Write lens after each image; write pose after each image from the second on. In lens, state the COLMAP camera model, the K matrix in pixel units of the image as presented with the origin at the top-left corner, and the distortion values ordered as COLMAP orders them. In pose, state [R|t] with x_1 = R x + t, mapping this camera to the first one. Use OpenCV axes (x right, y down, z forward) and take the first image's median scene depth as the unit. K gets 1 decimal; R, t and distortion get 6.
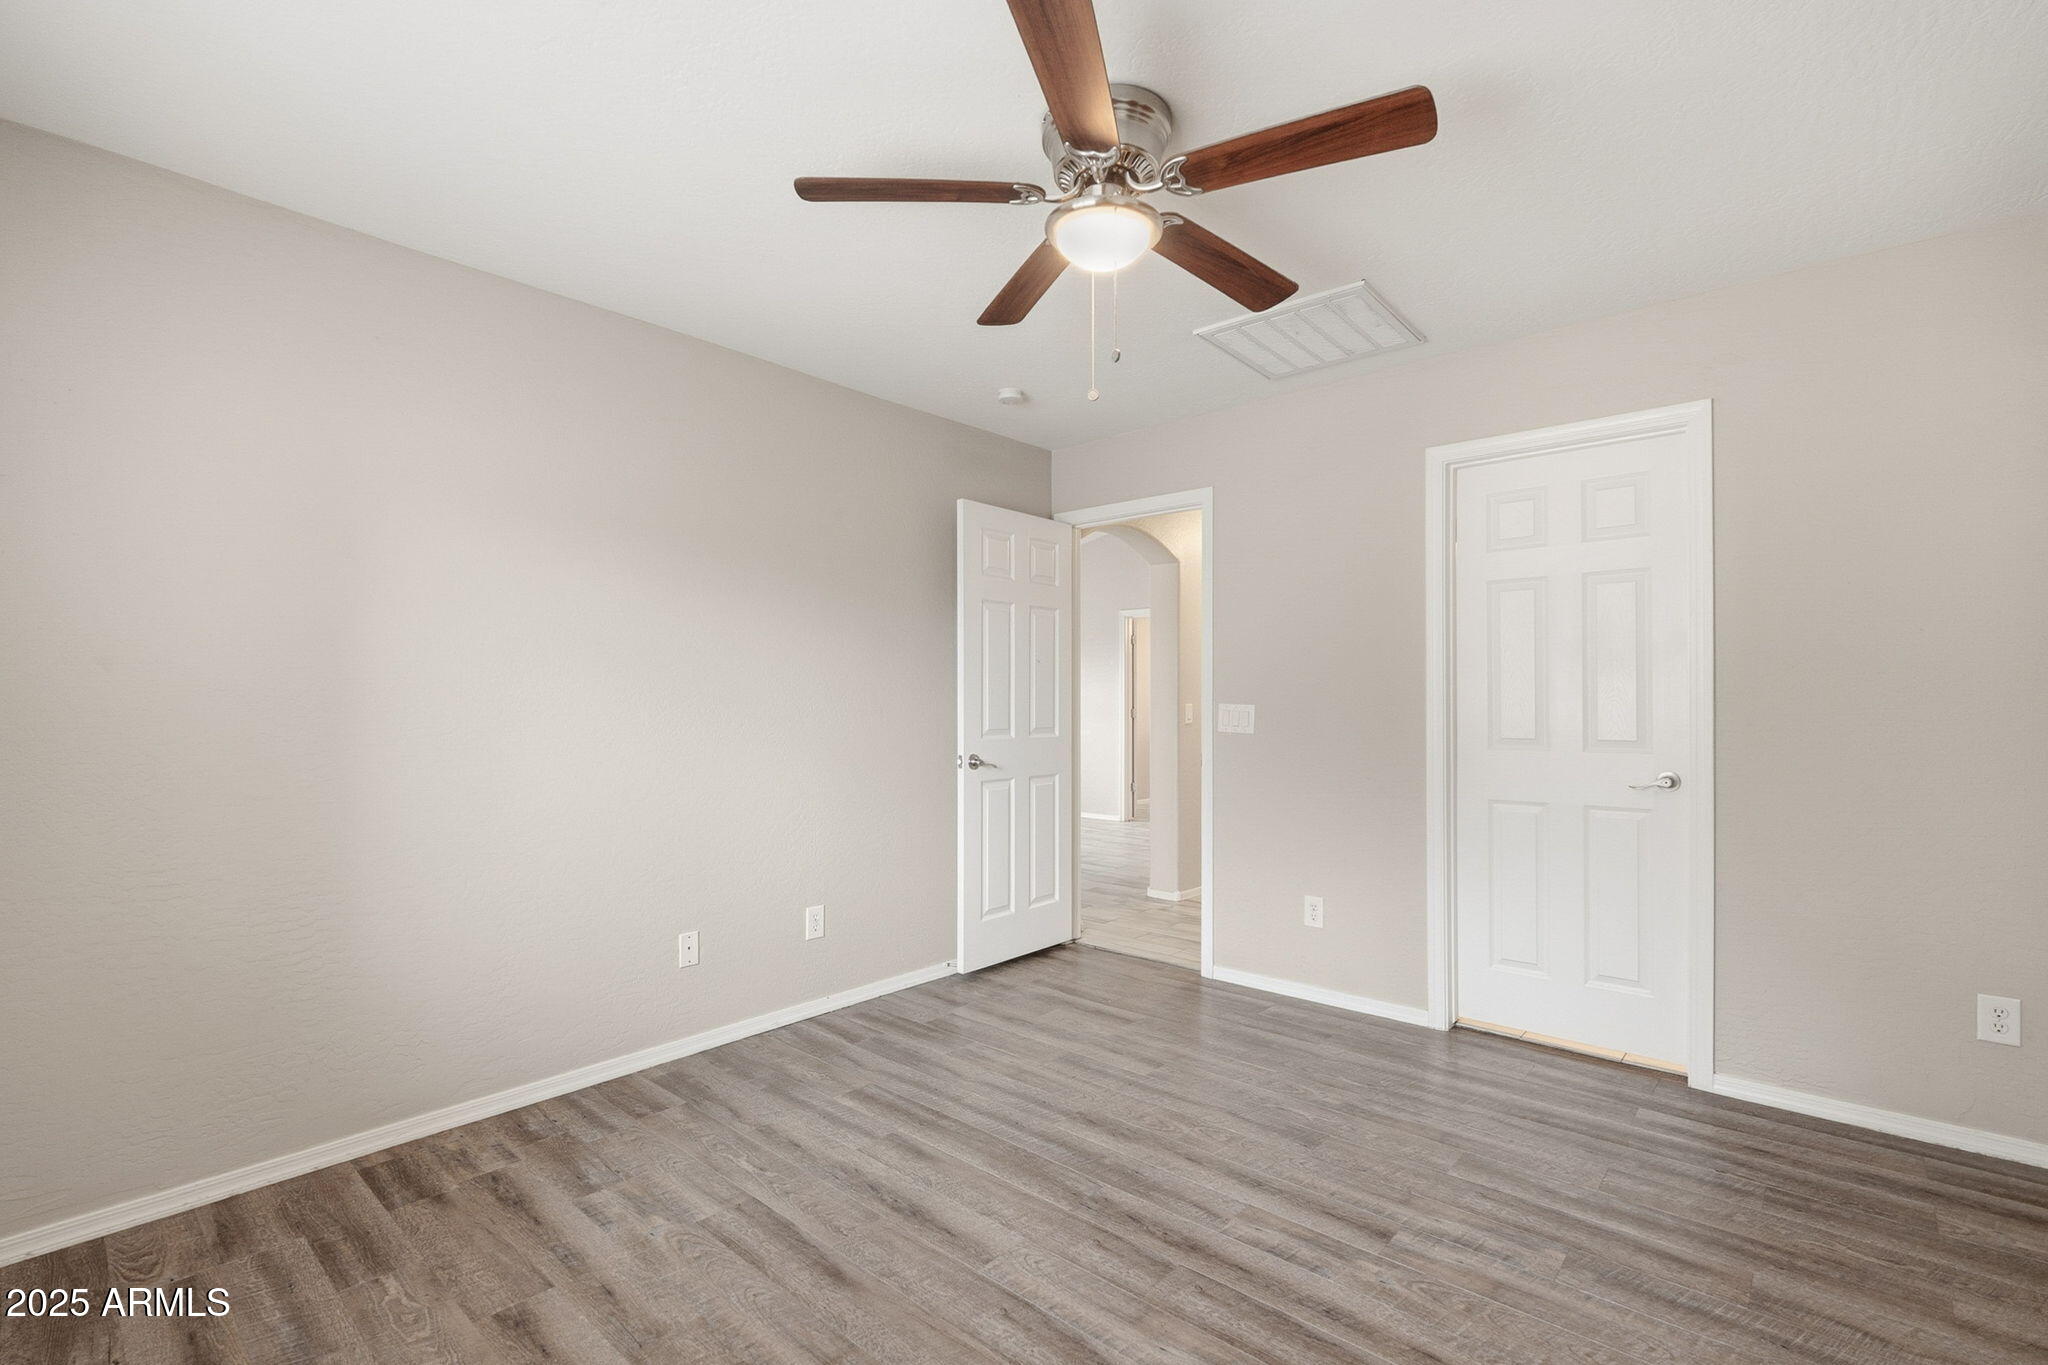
lens RADIAL K [[905.5, 0, 1022.4], [0, 905.5, 688.5], [0, 0, 1]] dist [-0.000307, 0.000569]
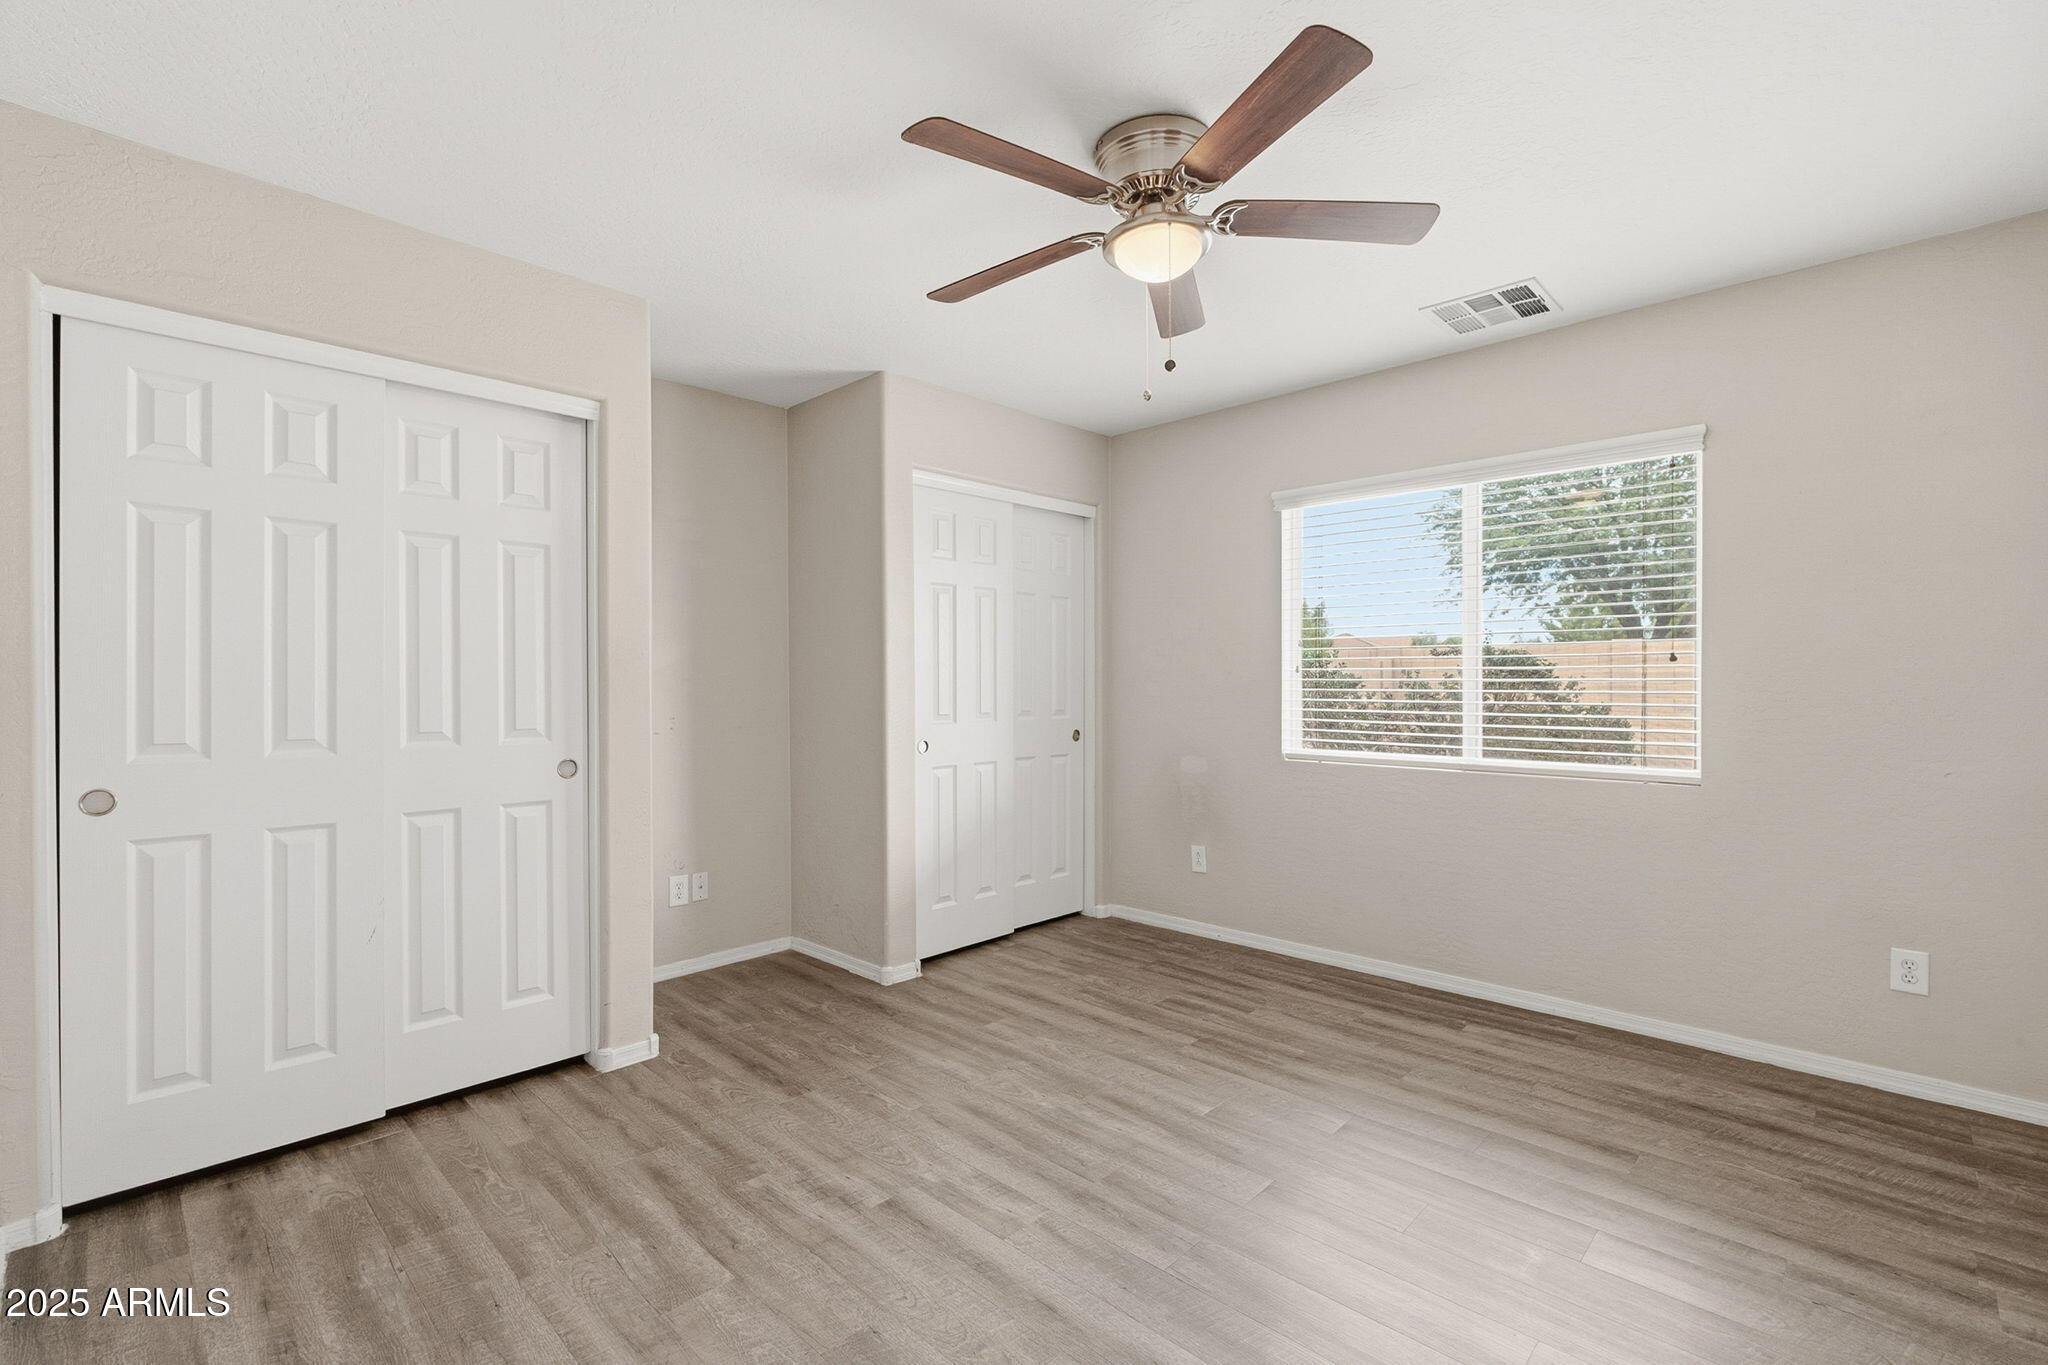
lens RADIAL K [[905.5, 0, 1022.4], [0, 905.5, 688.5], [0, 0, 1]] dist [-0.000307, 0.000569]
pose [[-0.998971, 0.005934, 0.044970, 0.202990], [0.005713, 0.999971, -0.005059, 0.025486], [-0.044999, -0.004797, -0.998976, 2.059153]]
